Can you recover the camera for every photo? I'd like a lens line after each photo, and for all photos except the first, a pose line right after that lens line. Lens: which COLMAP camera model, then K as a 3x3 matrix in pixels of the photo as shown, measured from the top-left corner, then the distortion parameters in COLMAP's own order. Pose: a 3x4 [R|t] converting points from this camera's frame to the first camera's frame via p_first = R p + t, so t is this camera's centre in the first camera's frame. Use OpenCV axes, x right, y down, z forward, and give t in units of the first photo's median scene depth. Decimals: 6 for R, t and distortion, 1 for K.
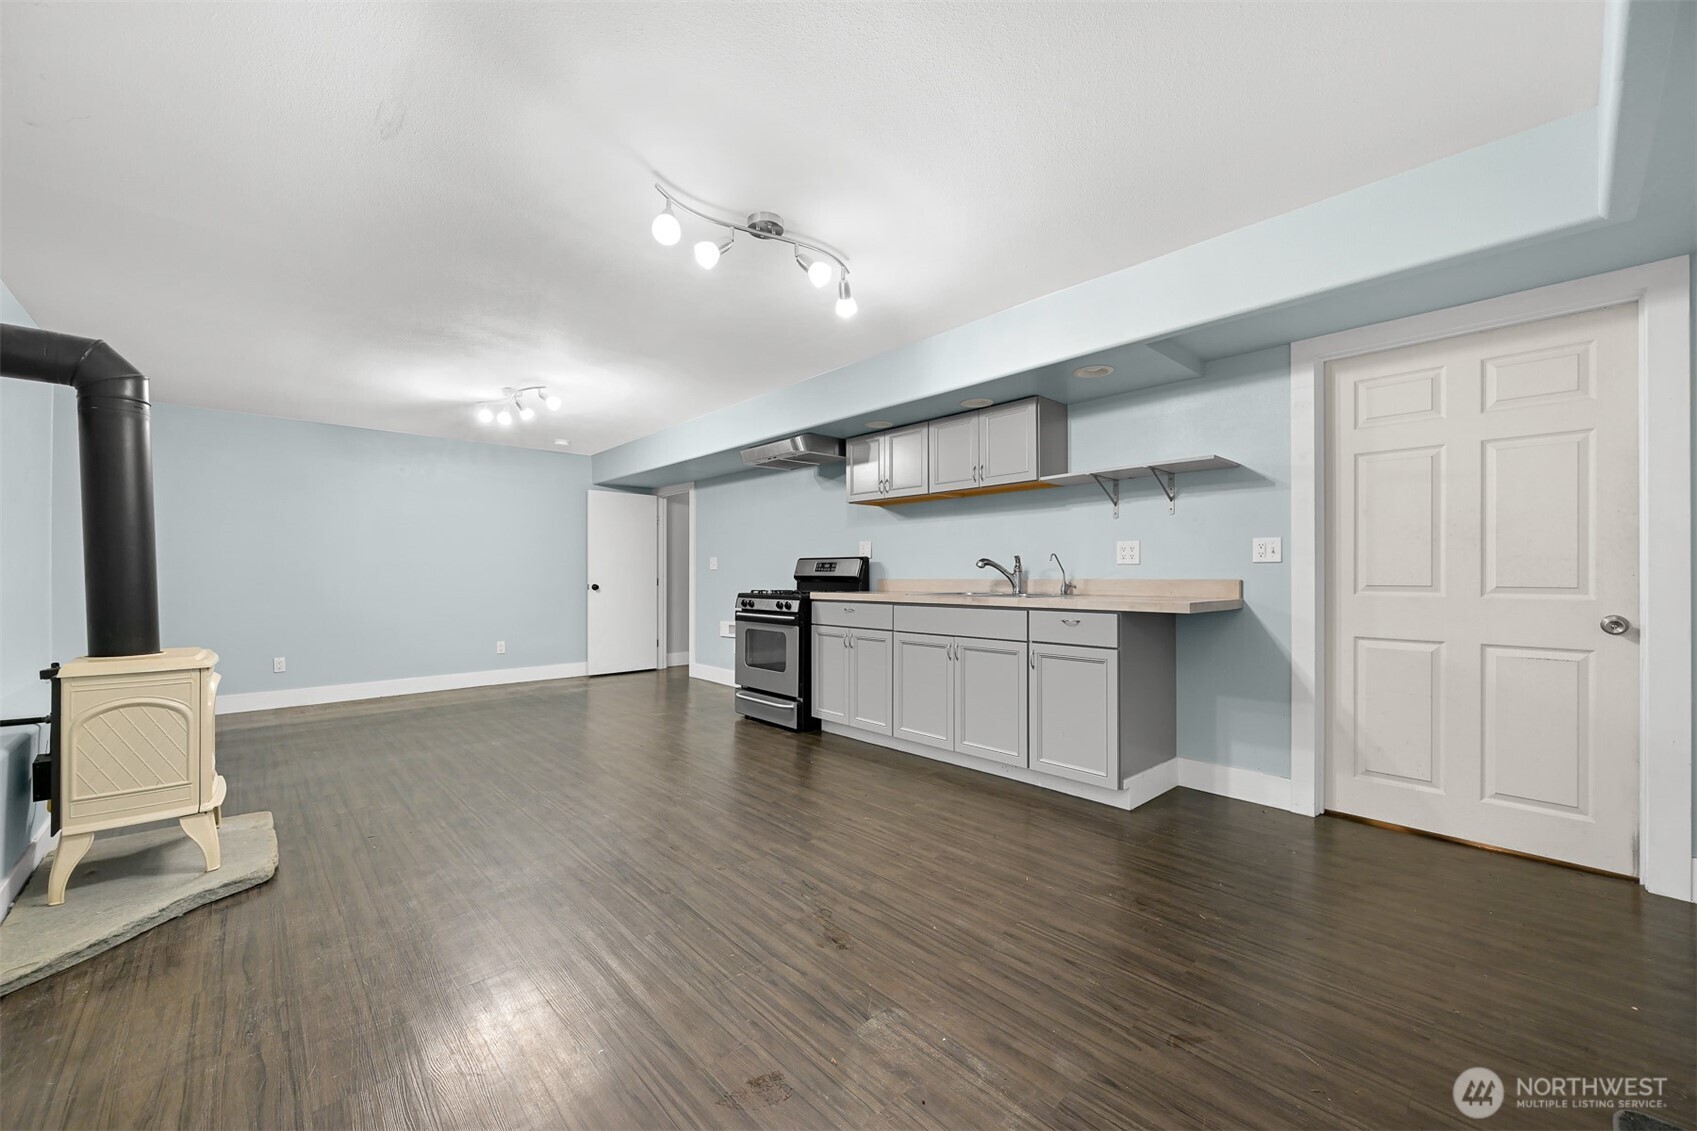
lens RADIAL K [[668.6, 0, 859.0], [0, 668.6, 571.0], [0, 0, 1]] dist [-0.002957, 0.000499]
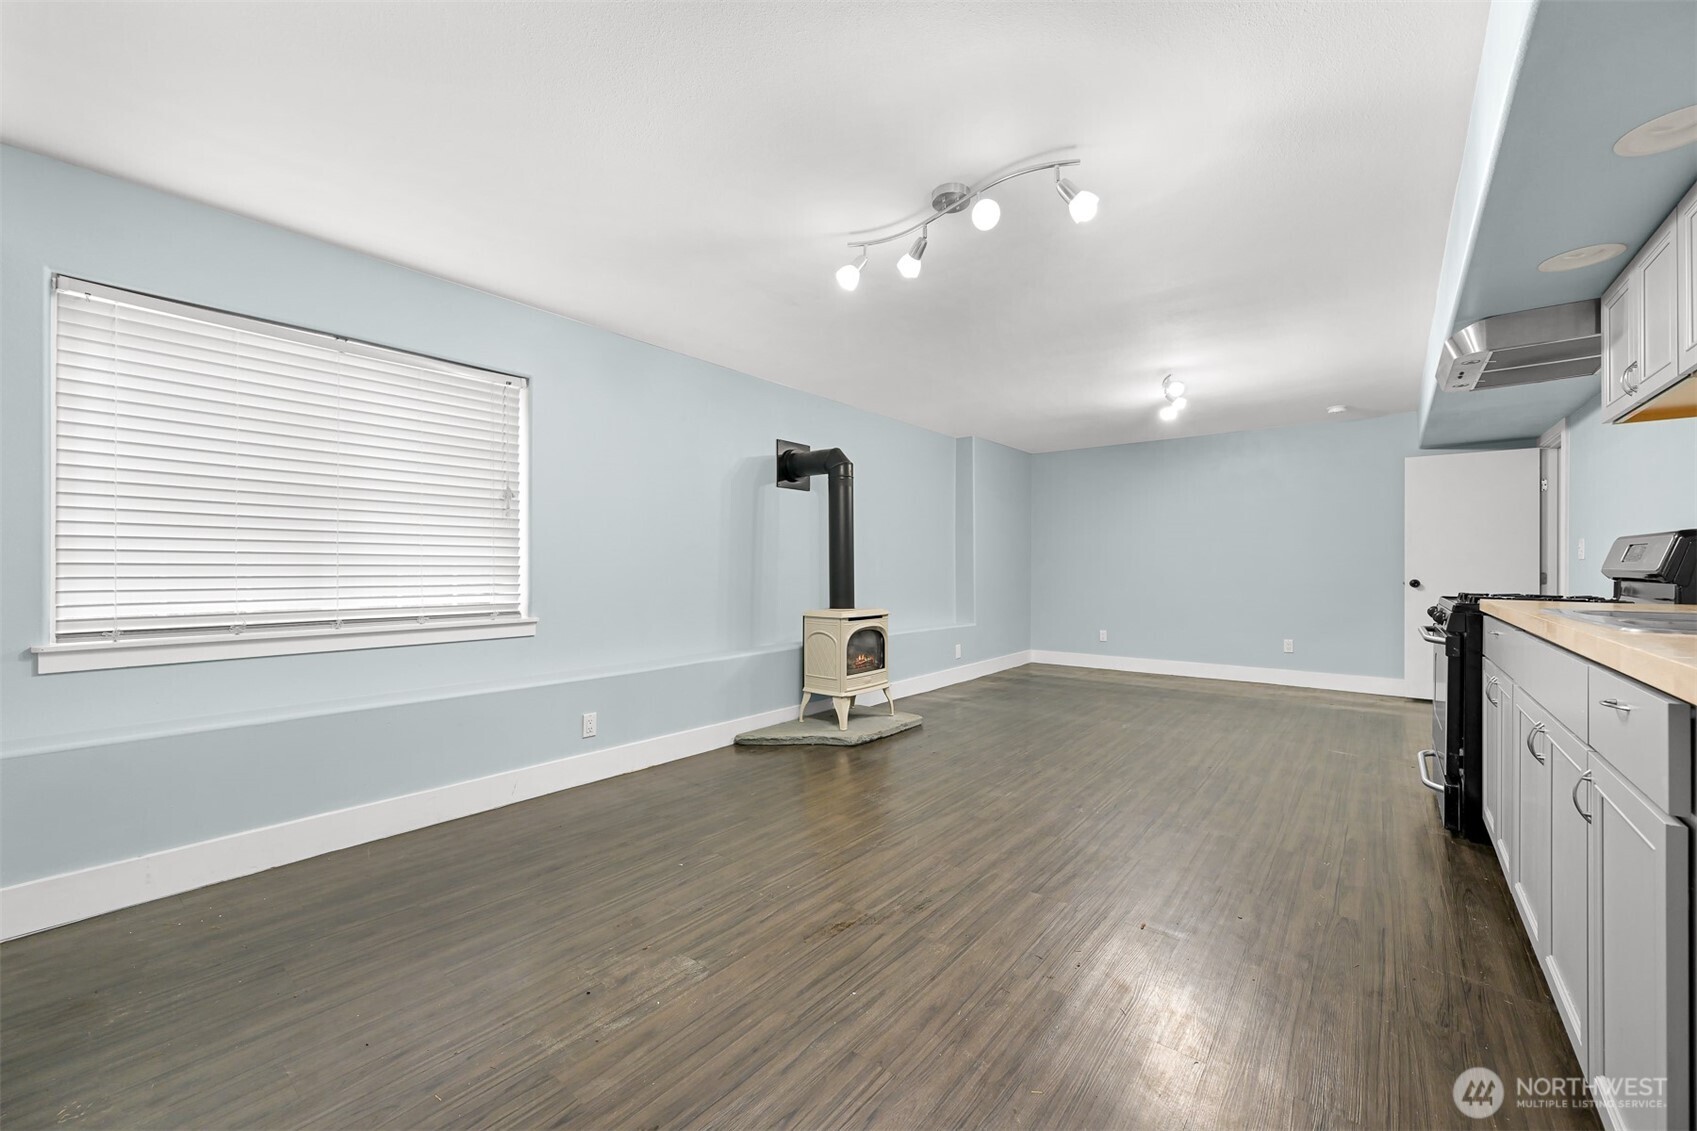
lens RADIAL K [[668.6, 0, 856.3], [0, 668.6, 568.2], [0, 0, 1]] dist [-0.002957, 0.000499]
pose [[0.138651, 0.003467, -0.990335, 0.834478], [0.004177, 0.999983, 0.004085, 0.001280], [0.990333, -0.004703, 0.138634, 0.793828]]
